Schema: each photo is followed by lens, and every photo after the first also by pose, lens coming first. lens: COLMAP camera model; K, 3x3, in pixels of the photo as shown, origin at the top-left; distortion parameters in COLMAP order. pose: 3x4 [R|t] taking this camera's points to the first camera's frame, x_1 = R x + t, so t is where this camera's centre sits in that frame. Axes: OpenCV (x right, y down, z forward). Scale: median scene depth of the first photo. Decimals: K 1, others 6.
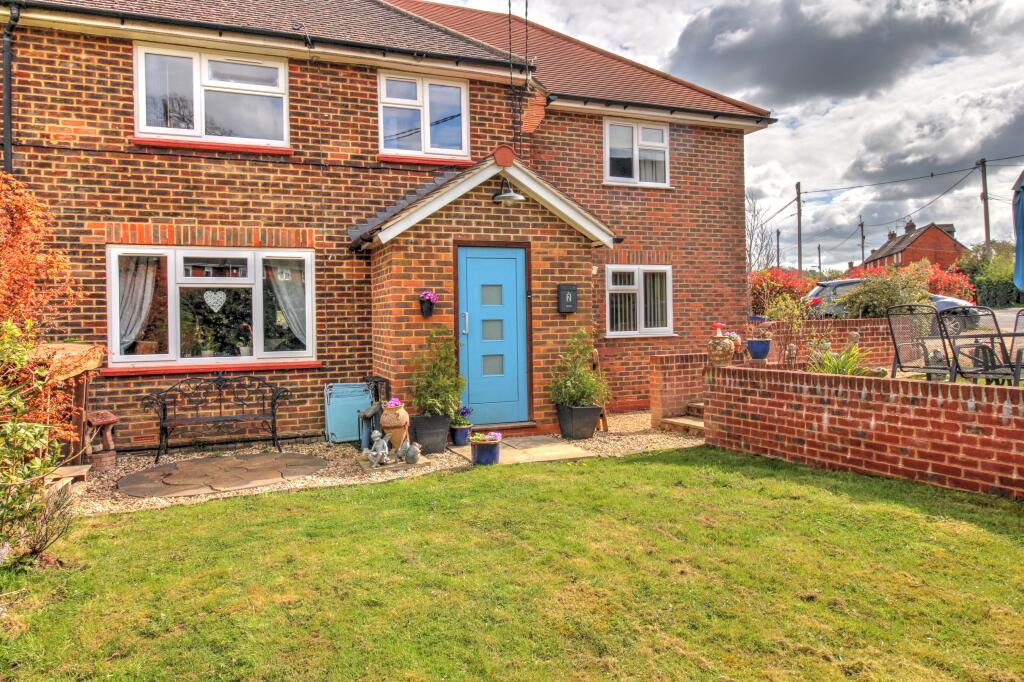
lens RADIAL K [[682.6, 0, 510.5], [0, 682.6, 339.1], [0, 0, 1]] dist [0.005789, -0.009979]
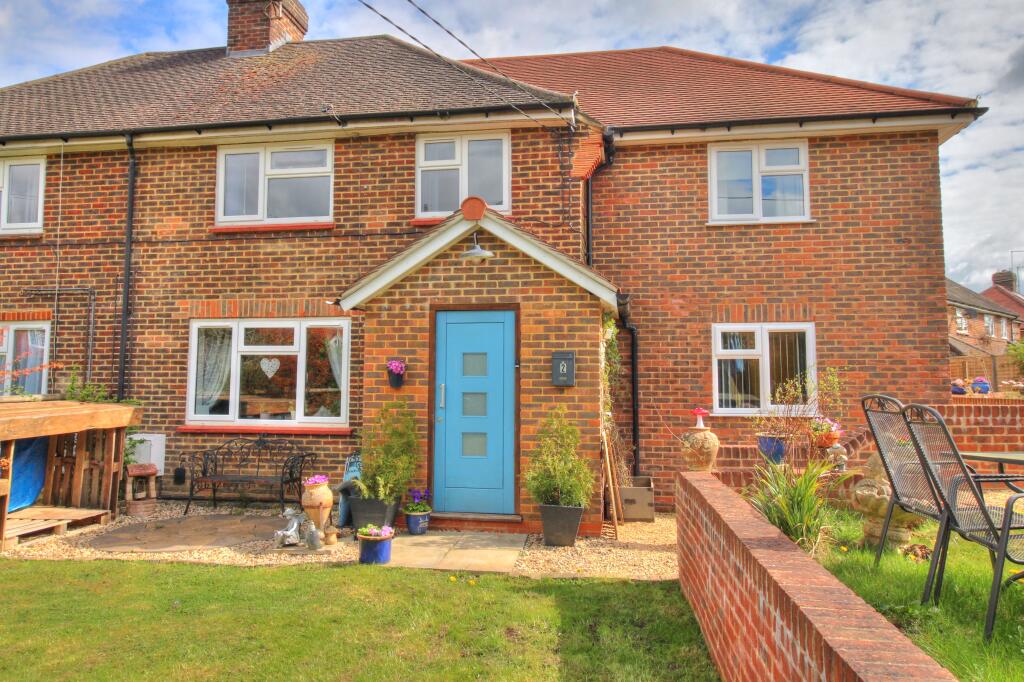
lens RADIAL K [[682.6, 0, 507.1], [0, 682.6, 337.3], [0, 0, 1]] dist [0.005789, -0.009979]
pose [[0.861912, -0.011745, -0.506922, 0.449643], [-0.030856, 0.996664, -0.075556, -0.033687], [0.506118, 0.080764, 0.858675, 0.257498]]
